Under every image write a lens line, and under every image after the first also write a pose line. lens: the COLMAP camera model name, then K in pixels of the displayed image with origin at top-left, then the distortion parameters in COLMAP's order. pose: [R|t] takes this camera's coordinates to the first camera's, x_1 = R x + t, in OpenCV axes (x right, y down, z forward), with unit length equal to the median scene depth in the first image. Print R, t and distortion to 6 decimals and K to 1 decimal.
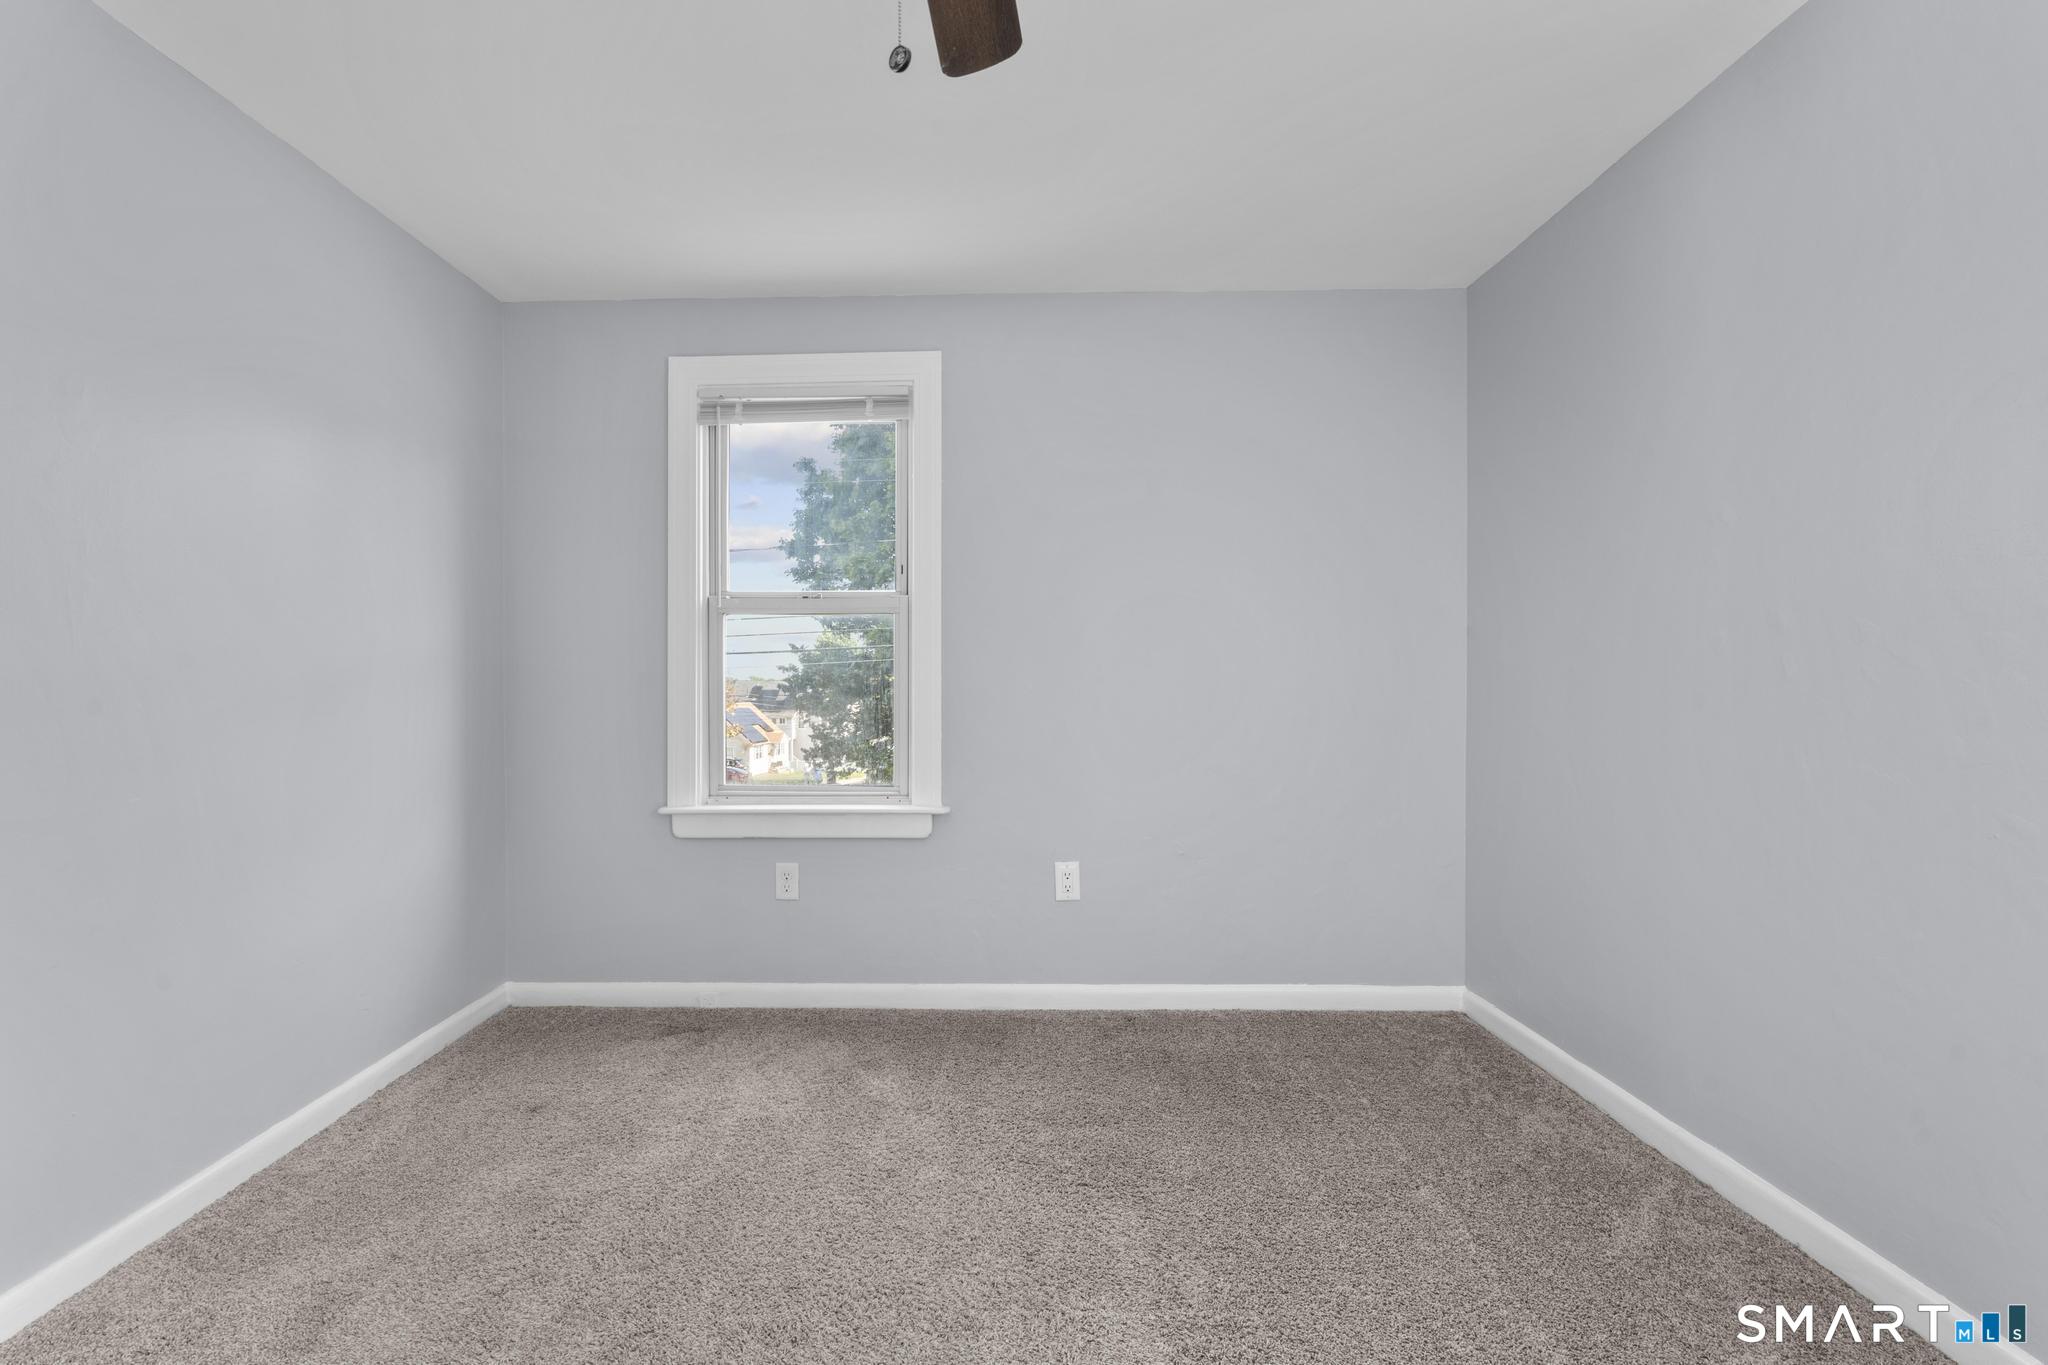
lens RADIAL K [[917.4, 0, 1023.4], [0, 917.4, 686.6], [0, 0, 1]] dist [-0.012042, 0.006150]
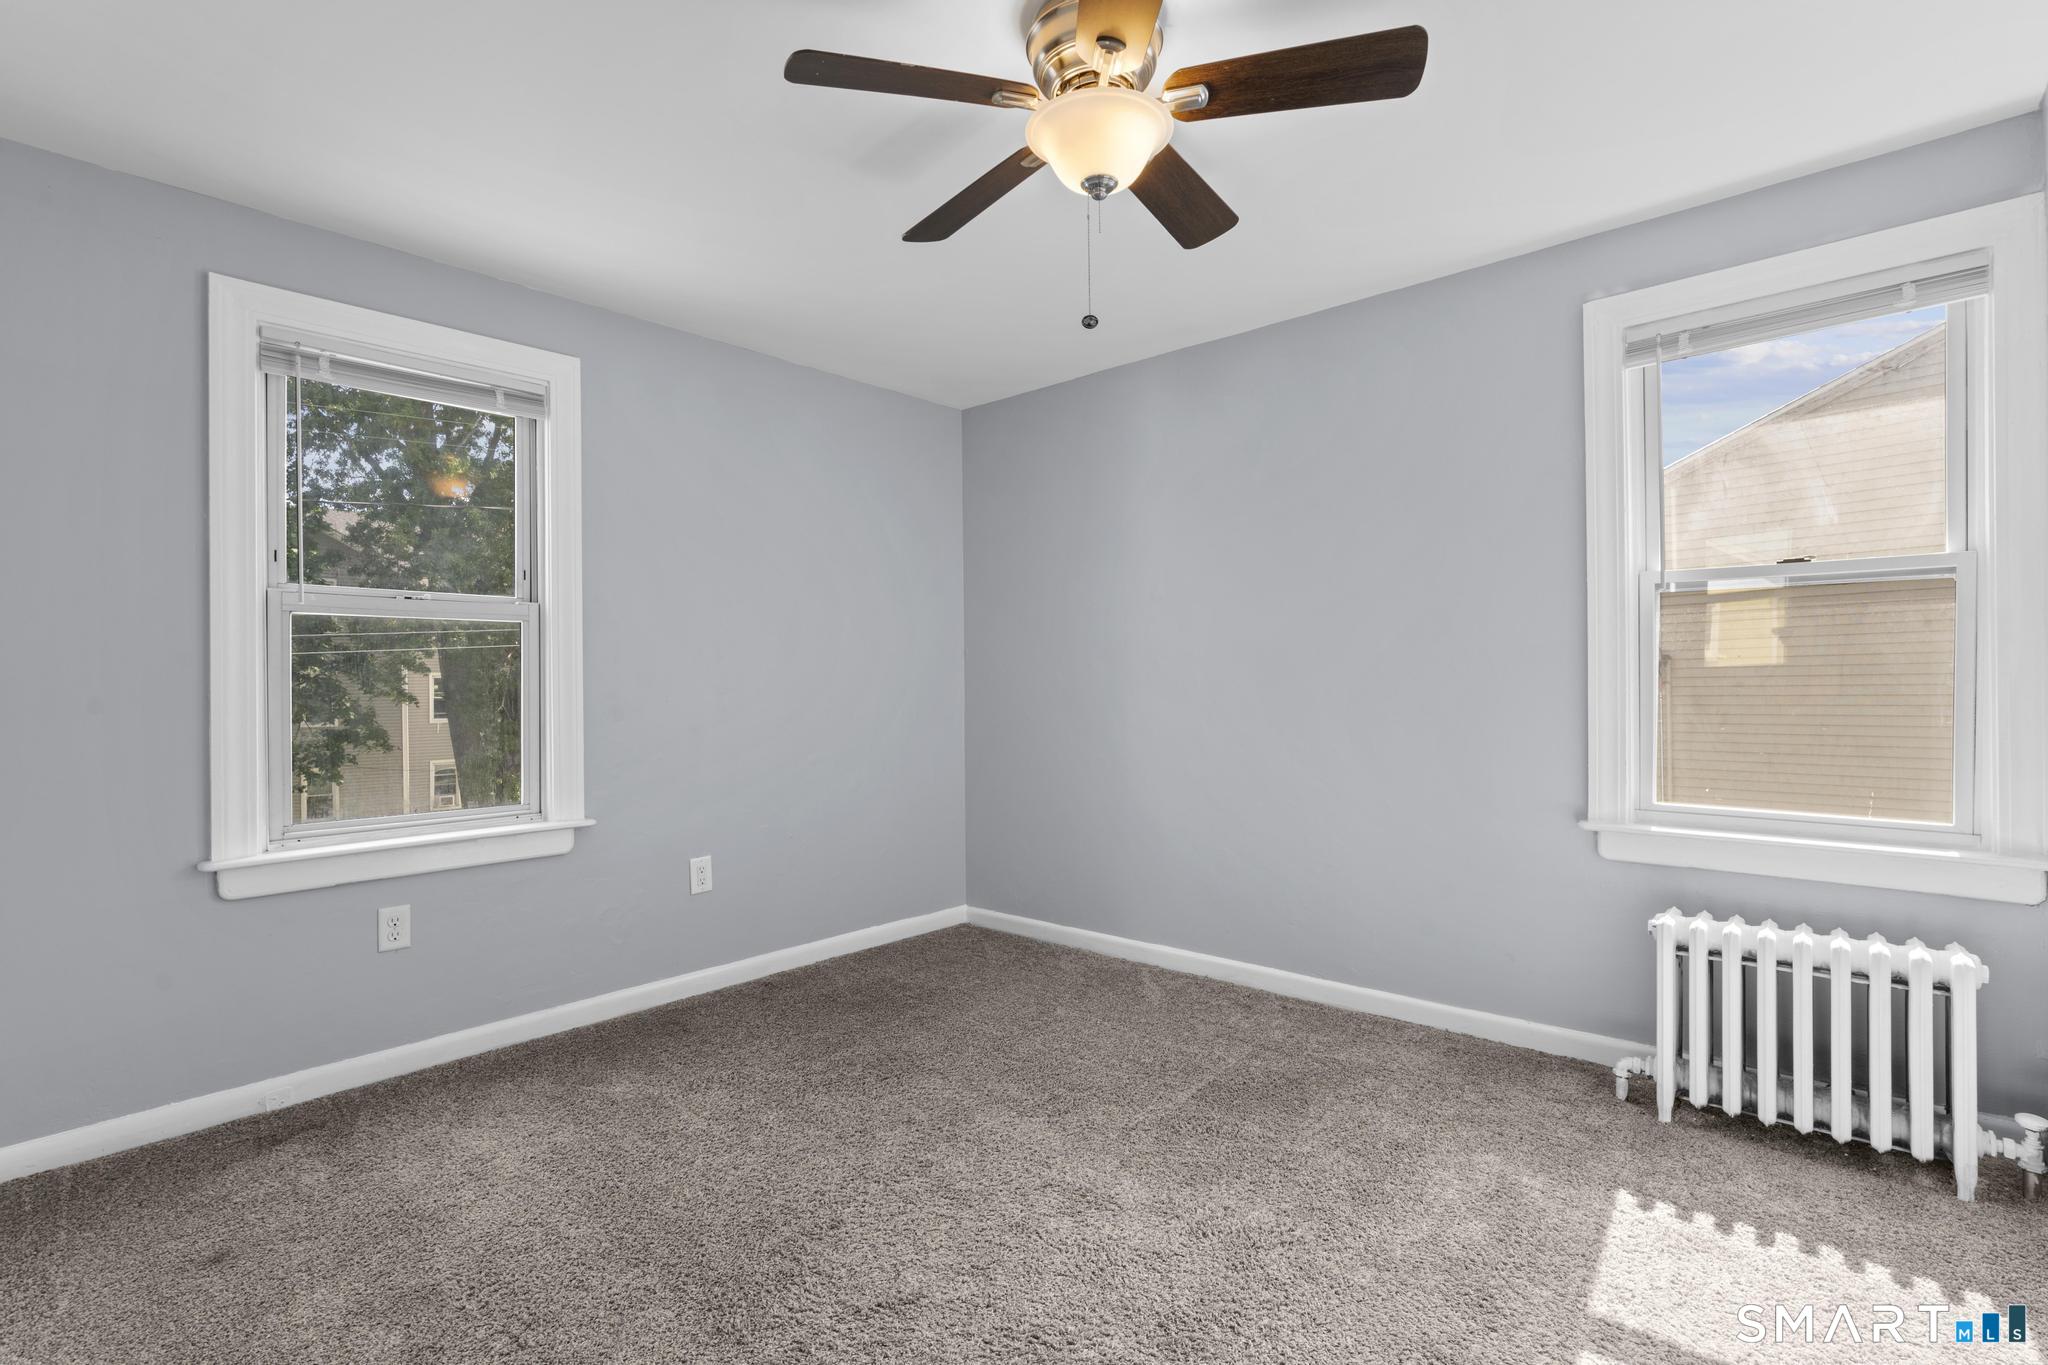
lens RADIAL K [[917.4, 0, 1023.4], [0, 917.4, 686.6], [0, 0, 1]] dist [-0.012042, 0.006150]
pose [[0.665794, -0.007739, 0.746095, -0.509568], [0.013792, 0.999903, -0.001935, -0.003624], [-0.746008, 0.011579, 0.665836, -0.010332]]
